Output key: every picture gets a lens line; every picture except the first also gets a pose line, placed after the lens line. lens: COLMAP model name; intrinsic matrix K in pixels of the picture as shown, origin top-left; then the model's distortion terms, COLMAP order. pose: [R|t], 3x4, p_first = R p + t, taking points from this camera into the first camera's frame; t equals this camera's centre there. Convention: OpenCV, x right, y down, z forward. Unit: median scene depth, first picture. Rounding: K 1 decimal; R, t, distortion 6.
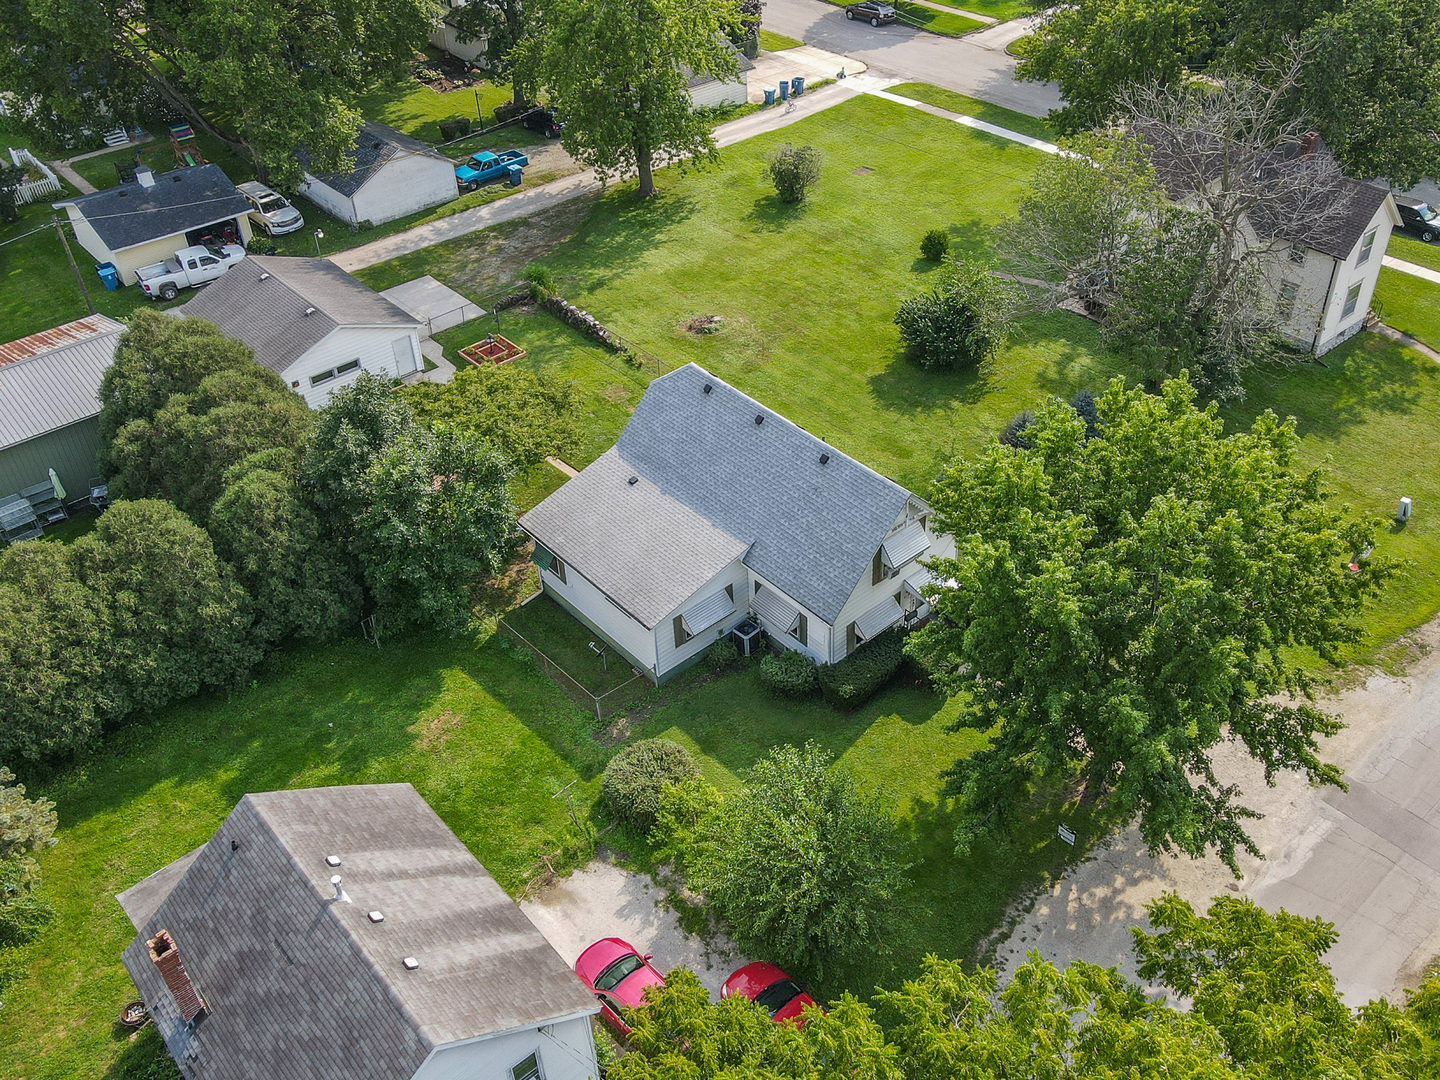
lens RADIAL K [[1280.3, 0, 768.6], [0, 1280.3, 495.8], [0, 0, 1]] dist [0.009419, 0.015383]
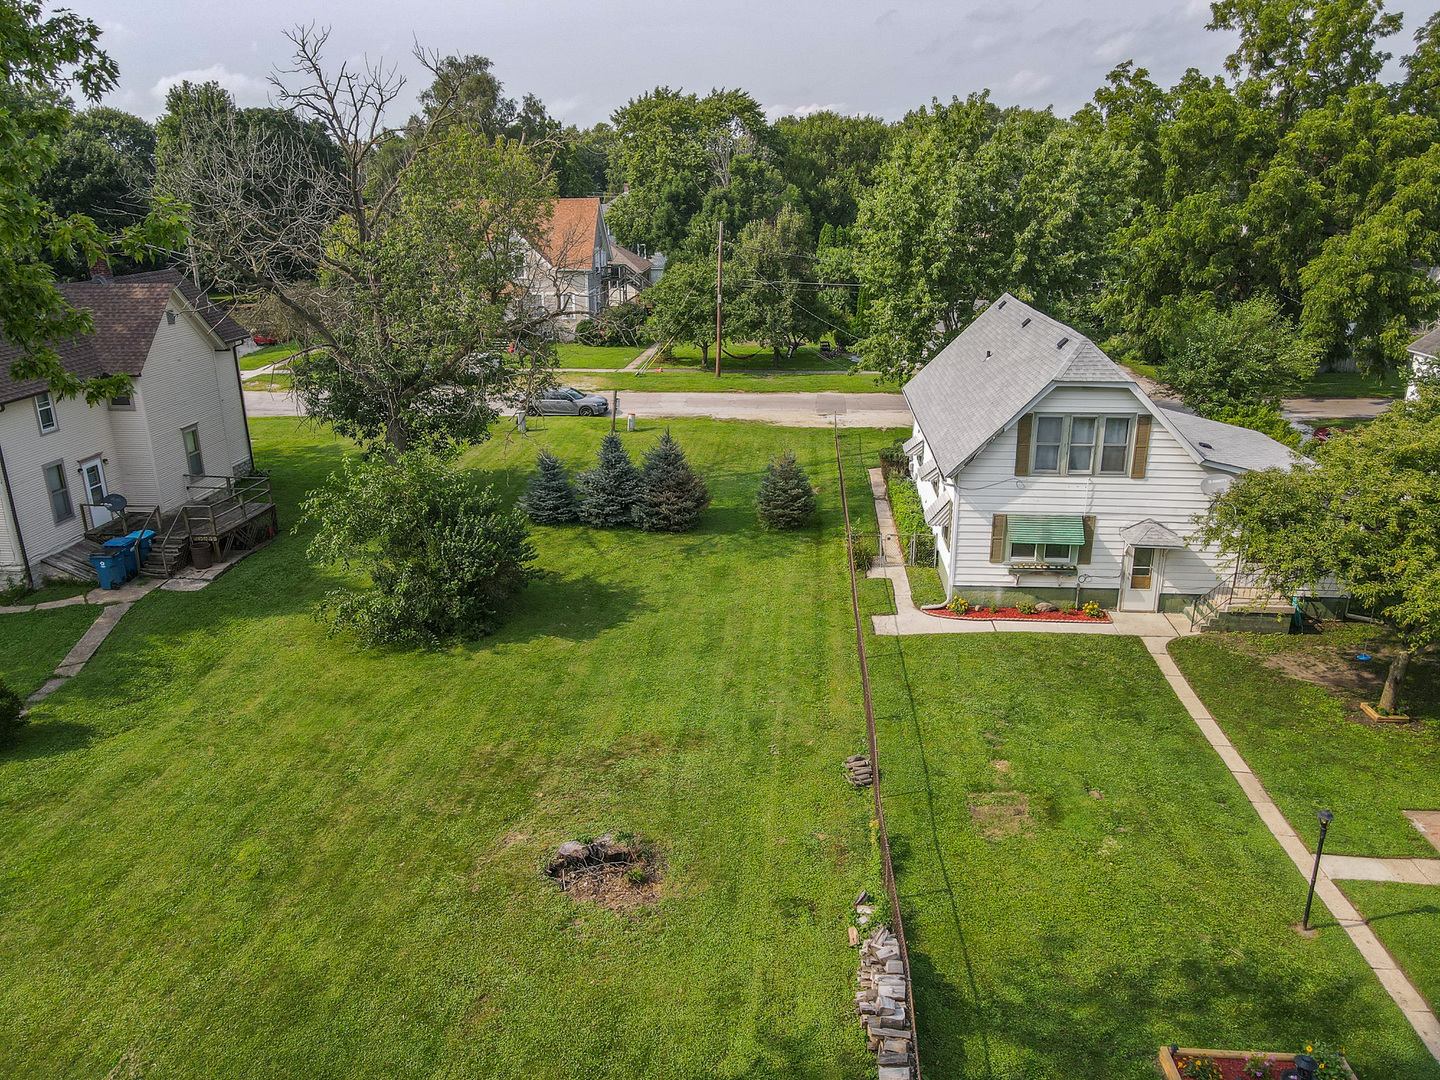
lens RADIAL K [[1061.5, 0, 712.7], [0, 1061.5, 516.3], [0, 0, 1]] dist [0.007531, 0.010005]
pose [[-0.682990, -0.197684, 0.703169, -0.237494], [0.455699, 0.637033, 0.621713, -0.336566], [-0.570844, 0.745057, -0.345002, 0.952048]]
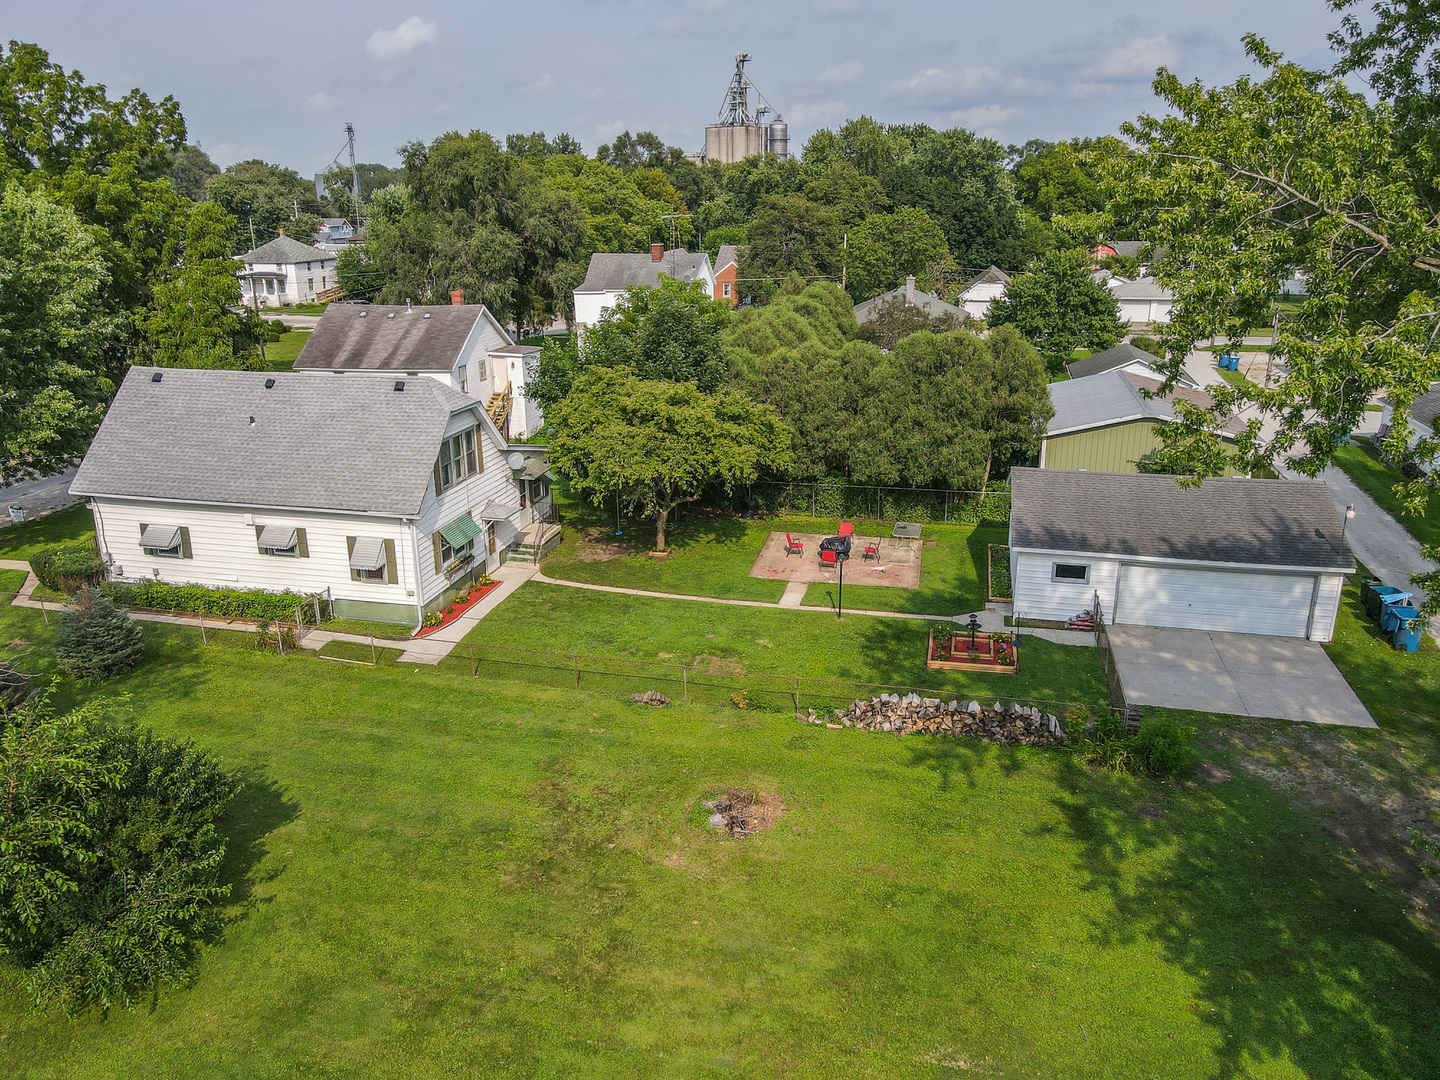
lens RADIAL K [[1040.7, 0, 713.5], [0, 1040.7, 534.2], [0, 0, 1]] dist [-0.009826, 0.037547]
pose [[-0.831605, 0.200755, -0.517813, 0.111626], [-0.310695, 0.604649, 0.733395, -0.418590], [0.460327, 0.770777, -0.440455, 1.014943]]
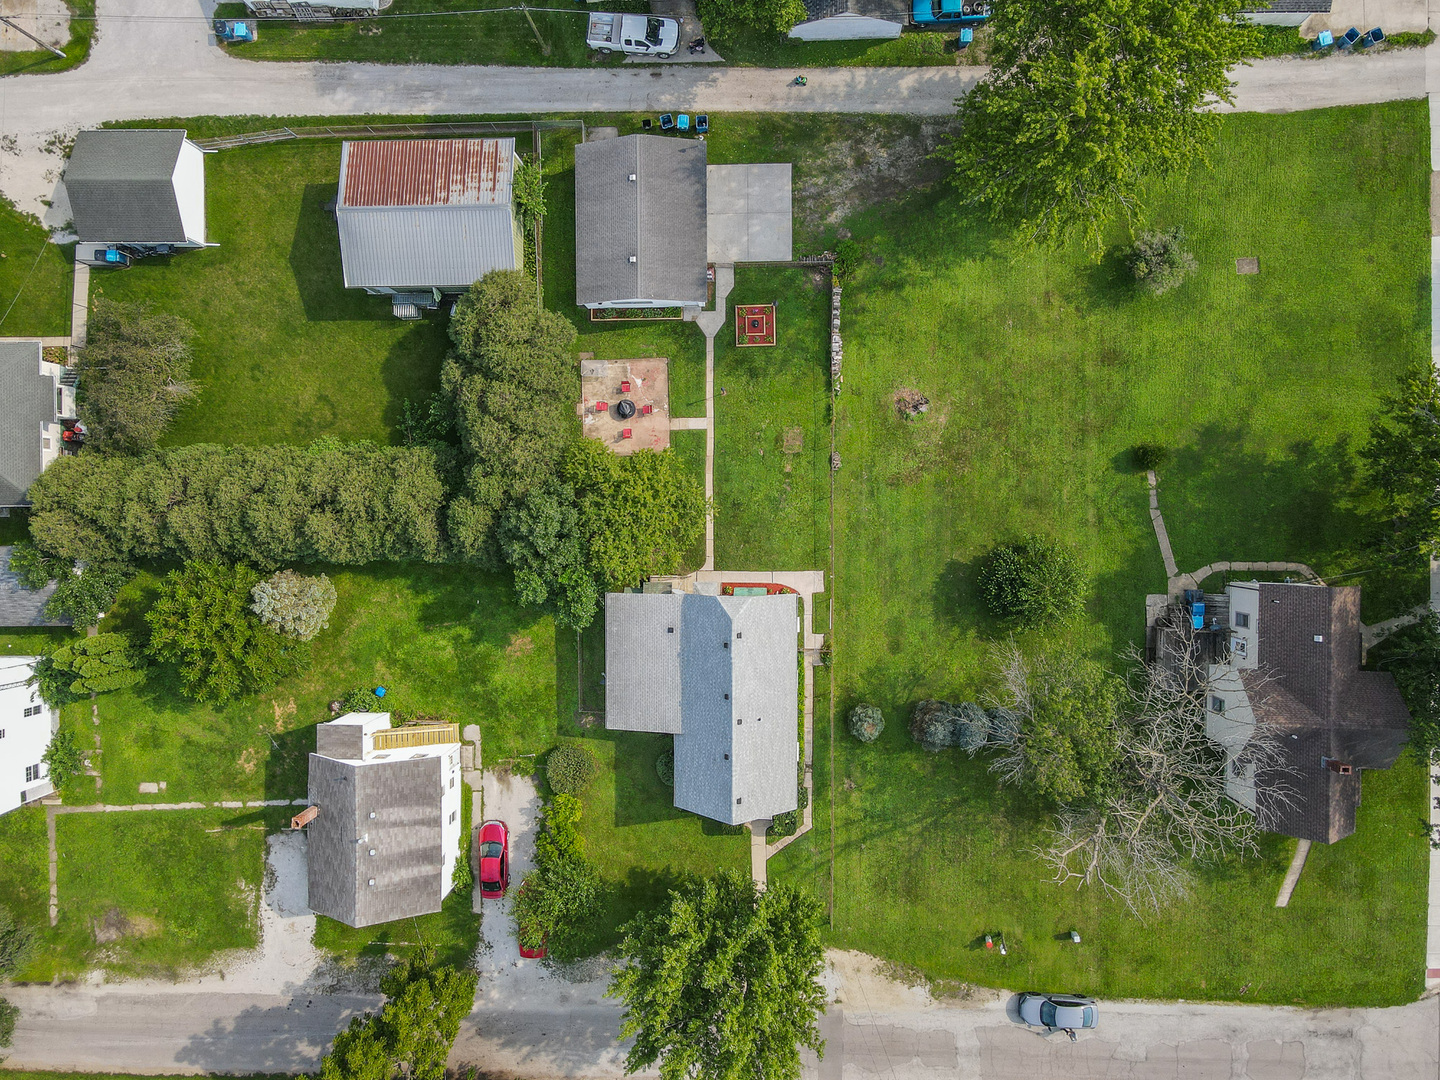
lens RADIAL K [[1061.5, 0, 712.7], [0, 1061.5, 516.3], [0, 0, 1]] dist [0.007531, 0.010005]
pose [[0.740198, 0.671904, -0.025548, -0.087224], [-0.364982, 0.433411, 0.823980, -0.787009], [0.564708, -0.600584, 0.566043, 0.256365]]
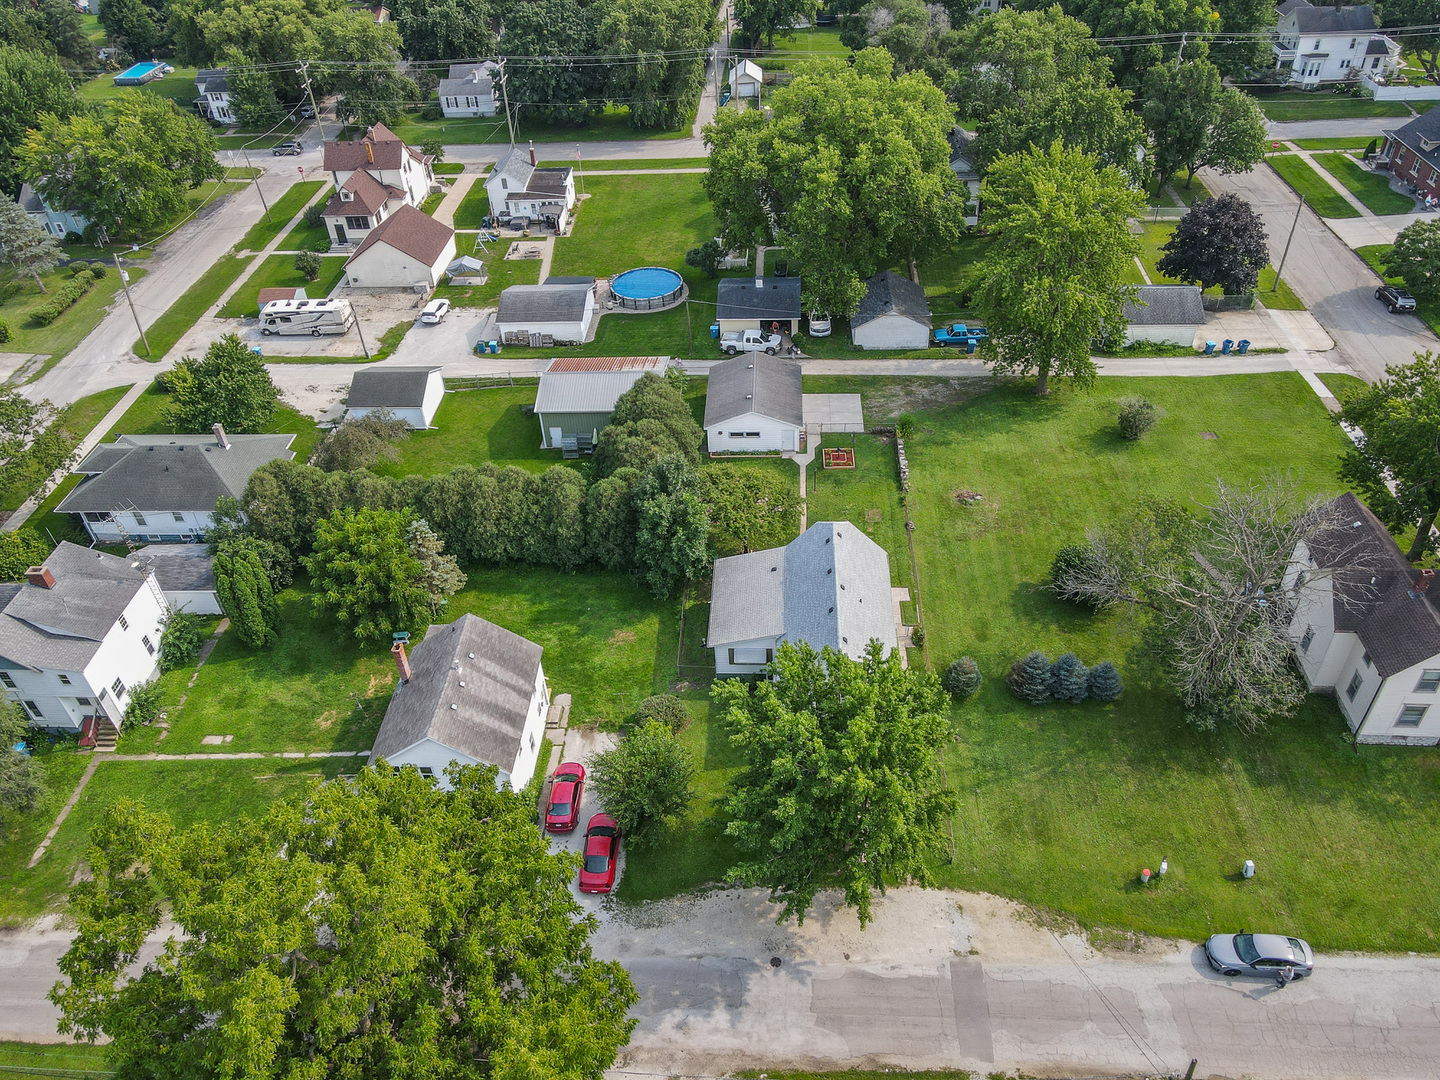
lens RADIAL K [[1040.7, 0, 713.5], [0, 1040.7, 534.2], [0, 0, 1]] dist [-0.009826, 0.037547]
pose [[0.699769, 0.438456, -0.563985, 0.409488], [-0.400551, 0.894528, 0.198441, -0.202381], [0.591508, 0.087042, 0.801587, -0.115911]]
